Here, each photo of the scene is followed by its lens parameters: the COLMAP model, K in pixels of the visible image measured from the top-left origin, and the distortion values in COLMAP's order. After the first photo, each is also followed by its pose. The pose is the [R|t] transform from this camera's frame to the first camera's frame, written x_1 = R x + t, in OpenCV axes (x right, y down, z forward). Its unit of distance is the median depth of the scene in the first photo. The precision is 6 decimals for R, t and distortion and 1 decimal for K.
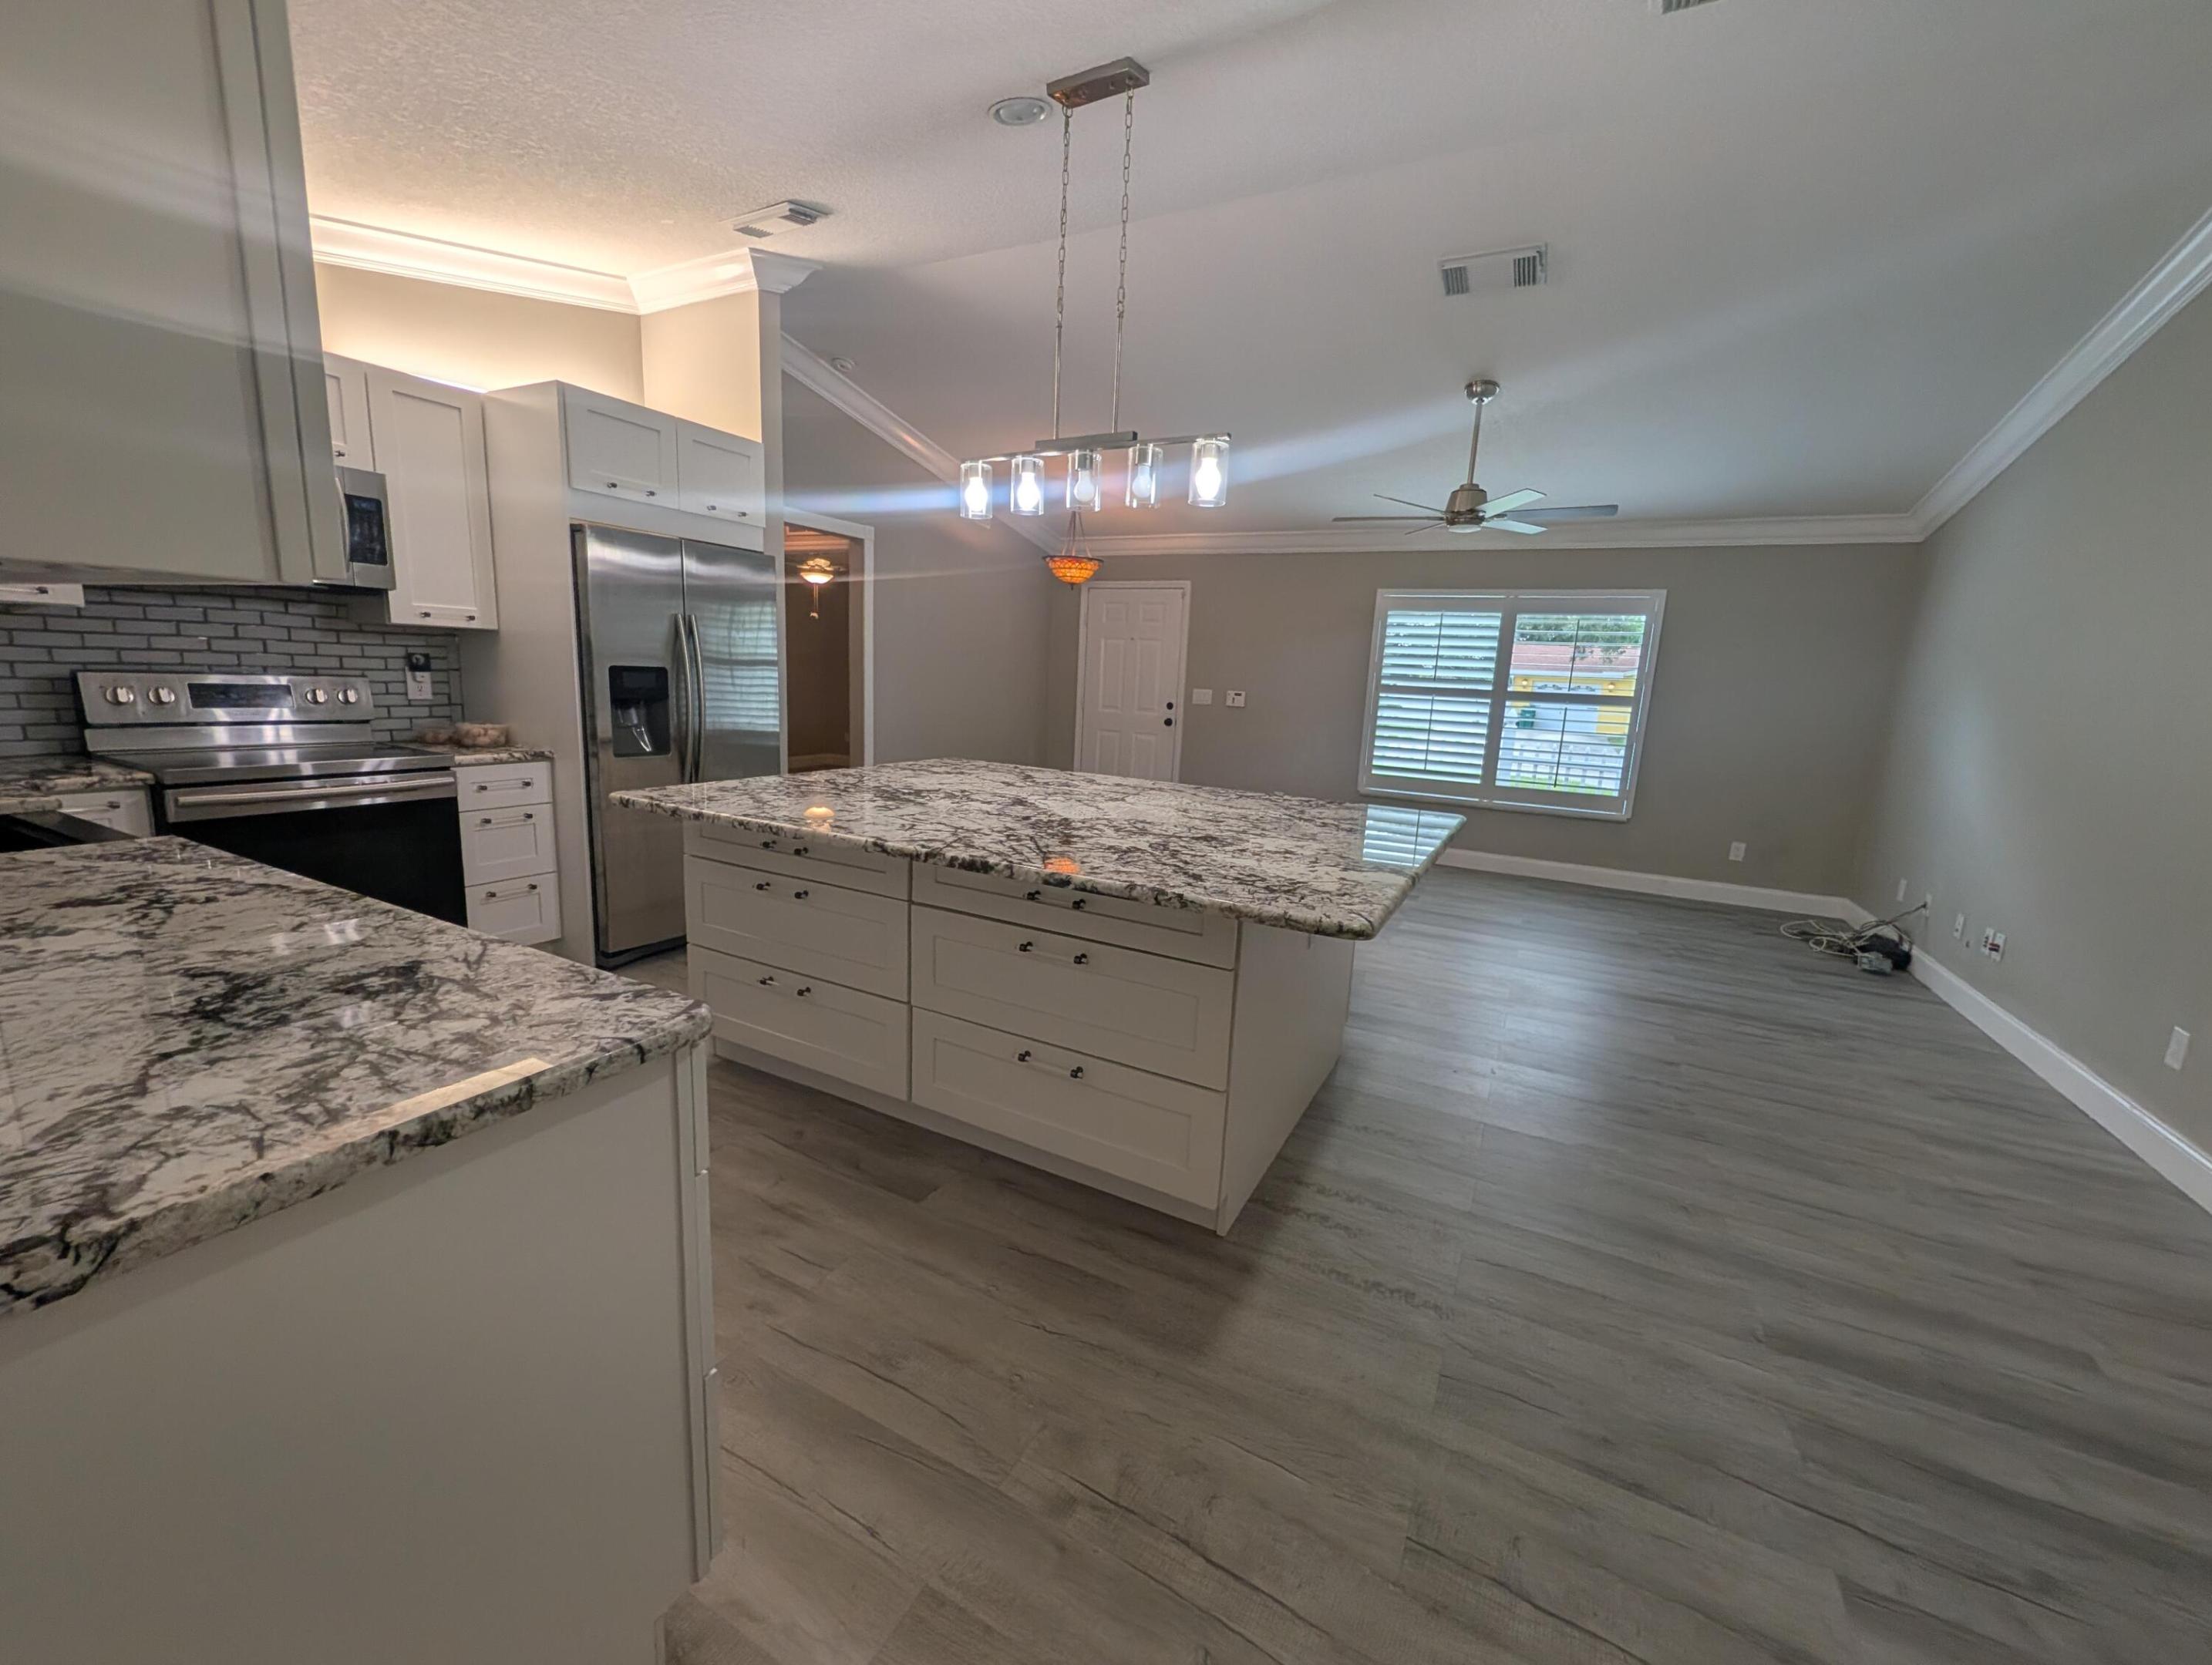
lens RADIAL K [[865.3, 0, 1111.6], [0, 865.3, 829.2], [0, 0, 1]] dist [-0.001067, 0.000771]
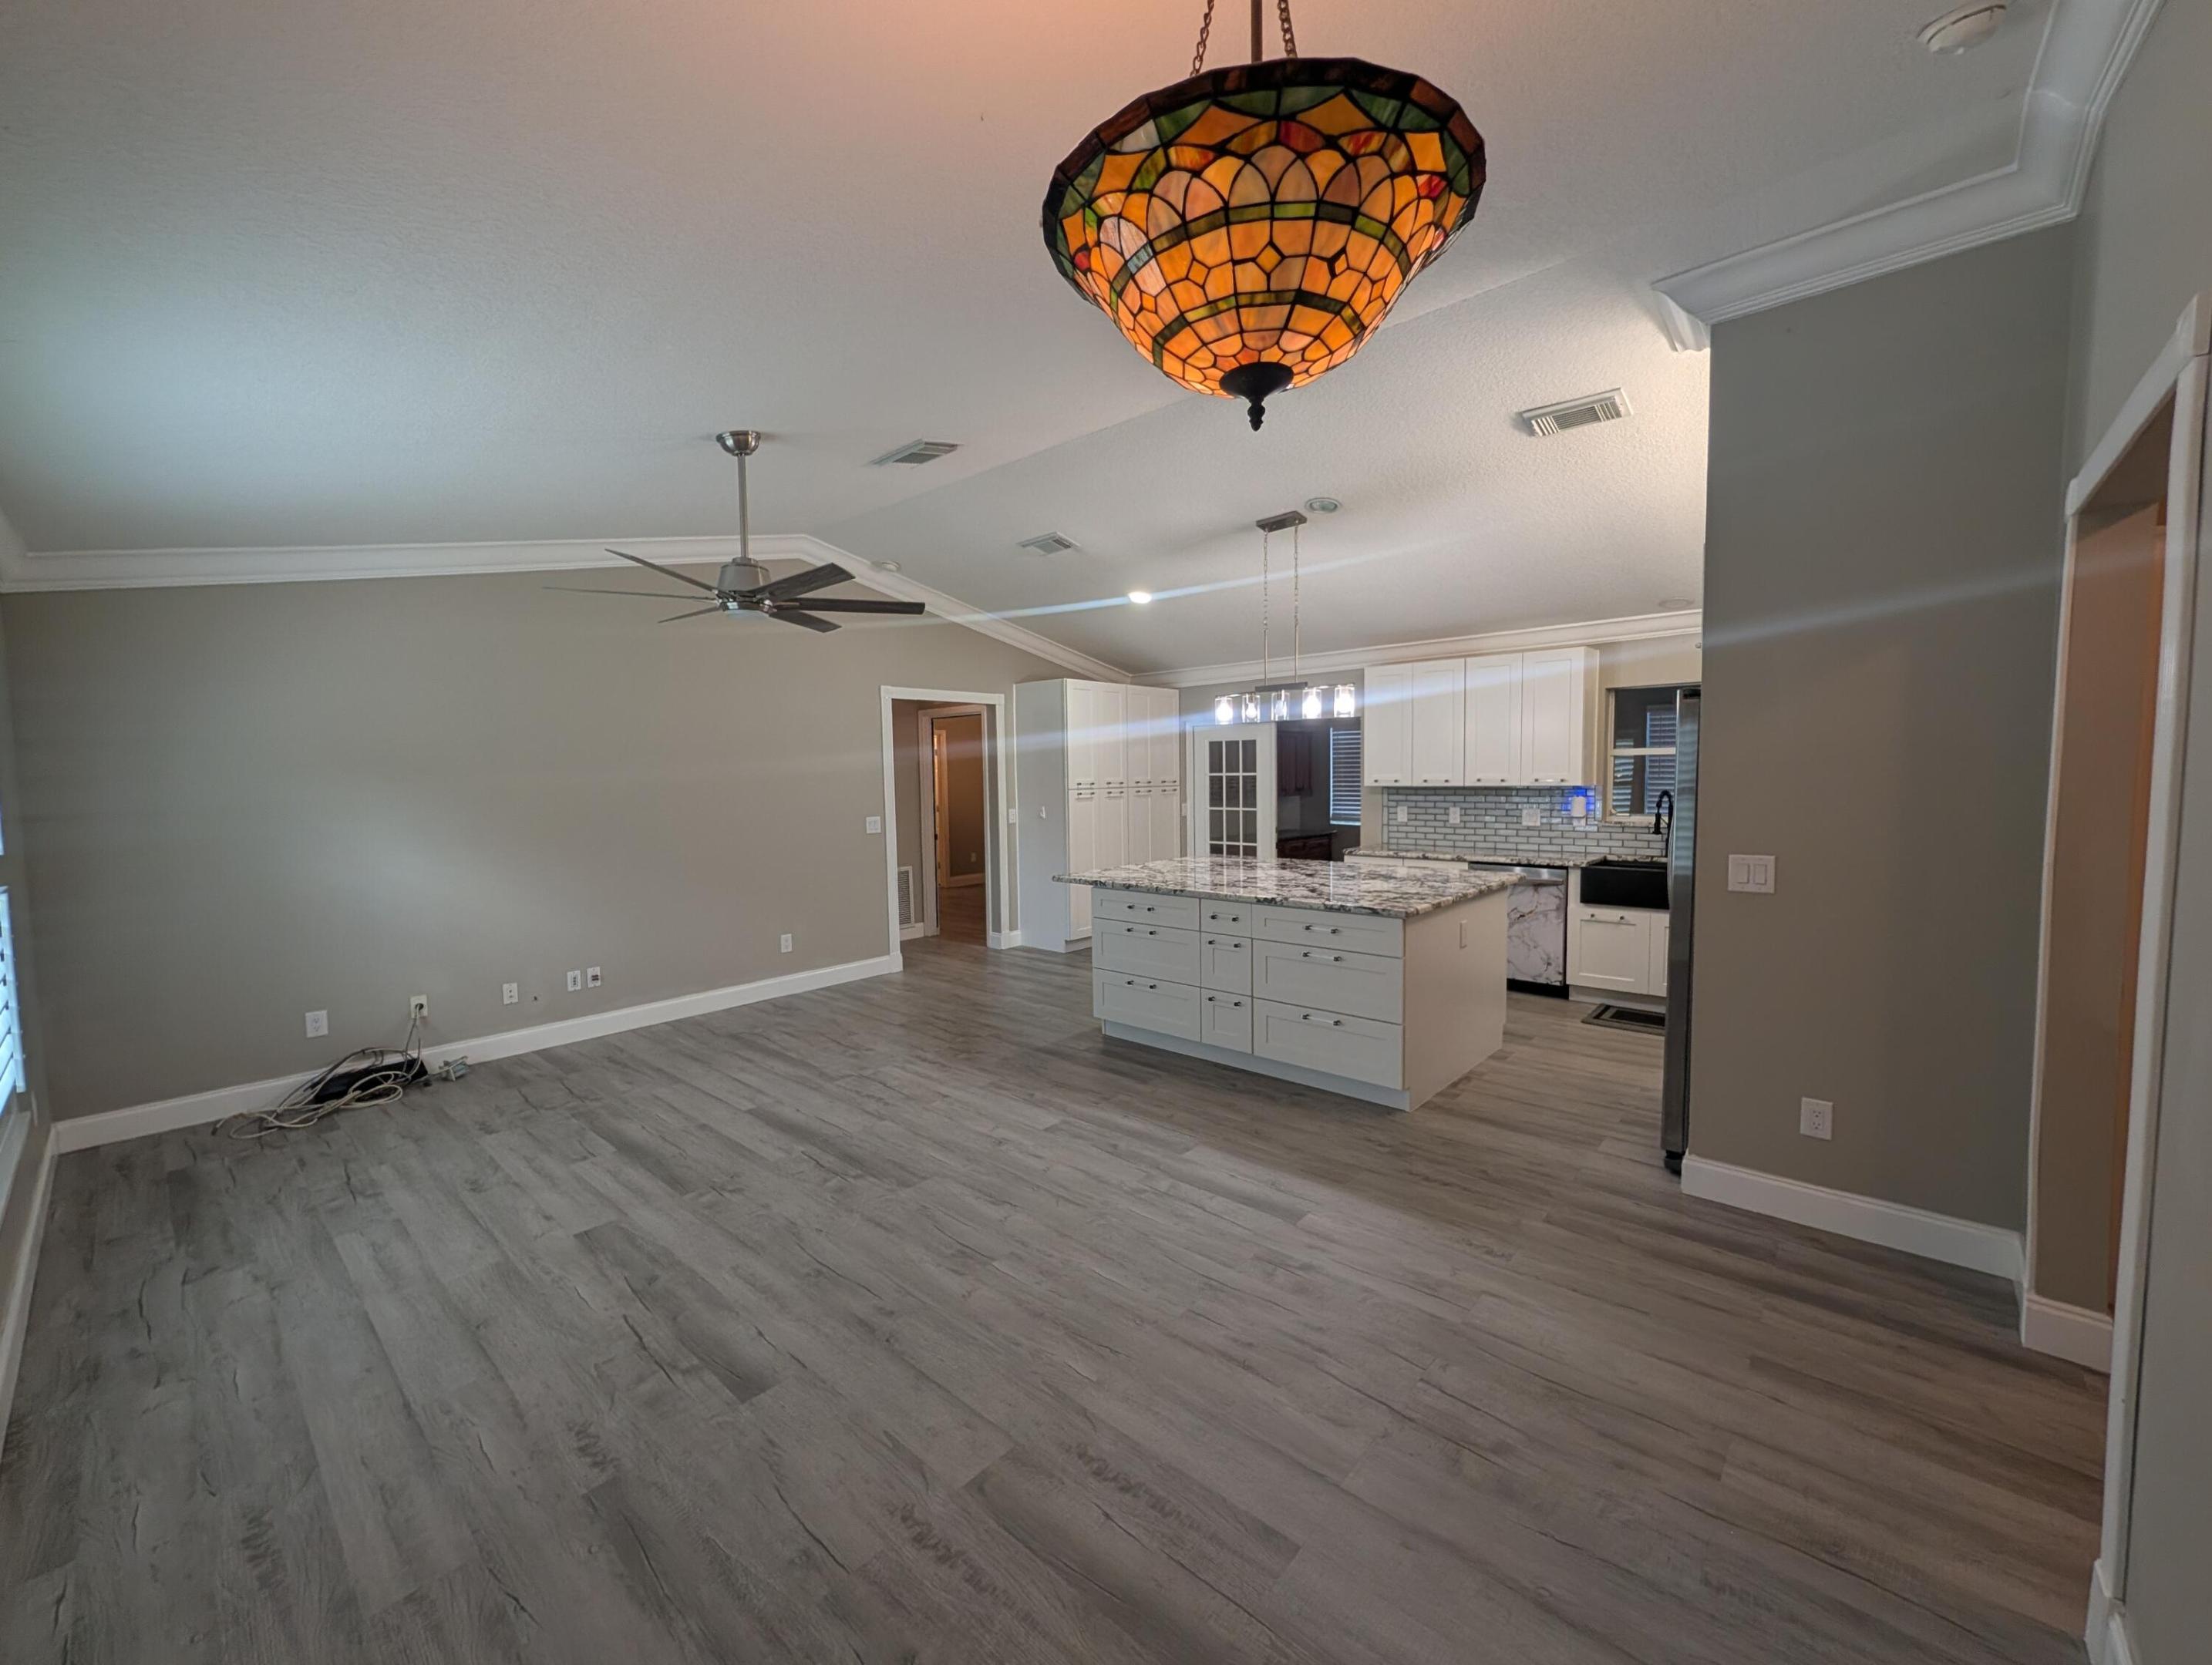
lens RADIAL K [[877.1, 0, 1095.4], [0, 877.1, 830.8], [0, 0, 1]] dist [0.000770, 0.000052]
pose [[-0.964384, -0.049396, 0.259853, -0.109101], [0.018468, 0.967436, 0.252442, -0.434270], [-0.263860, 0.248250, -0.932068, 2.055196]]
